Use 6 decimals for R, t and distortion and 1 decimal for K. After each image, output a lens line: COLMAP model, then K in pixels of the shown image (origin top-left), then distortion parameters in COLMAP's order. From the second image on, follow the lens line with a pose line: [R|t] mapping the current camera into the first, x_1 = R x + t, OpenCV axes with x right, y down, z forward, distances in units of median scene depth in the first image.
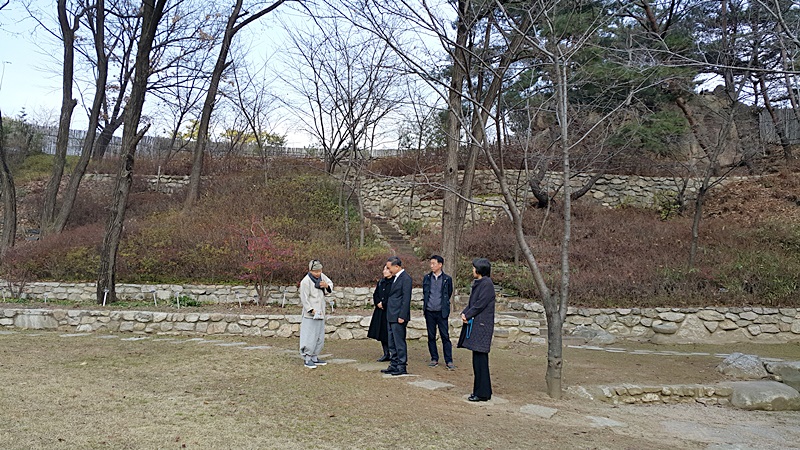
lens RADIAL K [[637.4, 0, 394.0], [0, 637.4, 223.6], [0, 0, 1]] dist [0.133890, -0.240909]
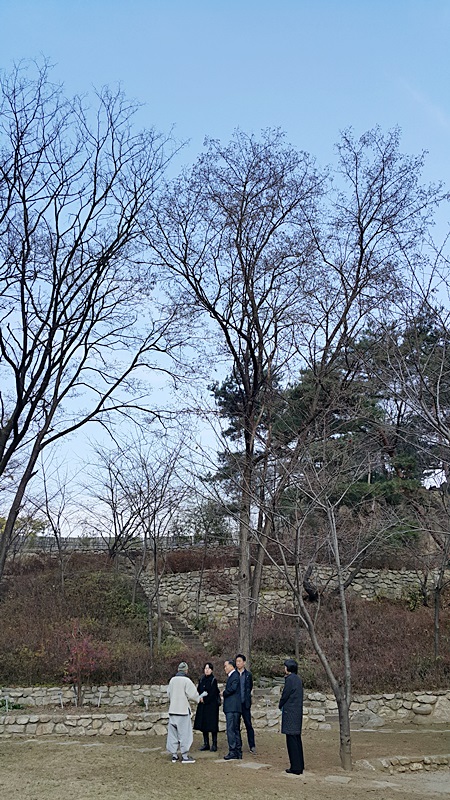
lens RADIAL K [[637.4, 0, 230.0], [0, 637.4, 396.0], [0, 0, 1]] dist [0.133890, -0.240909]
pose [[0.991252, 0.015528, 0.131066, -0.104001], [0.025376, 0.952105, -0.304718, -0.035595], [-0.129520, 0.305378, 0.943382, -0.268068]]
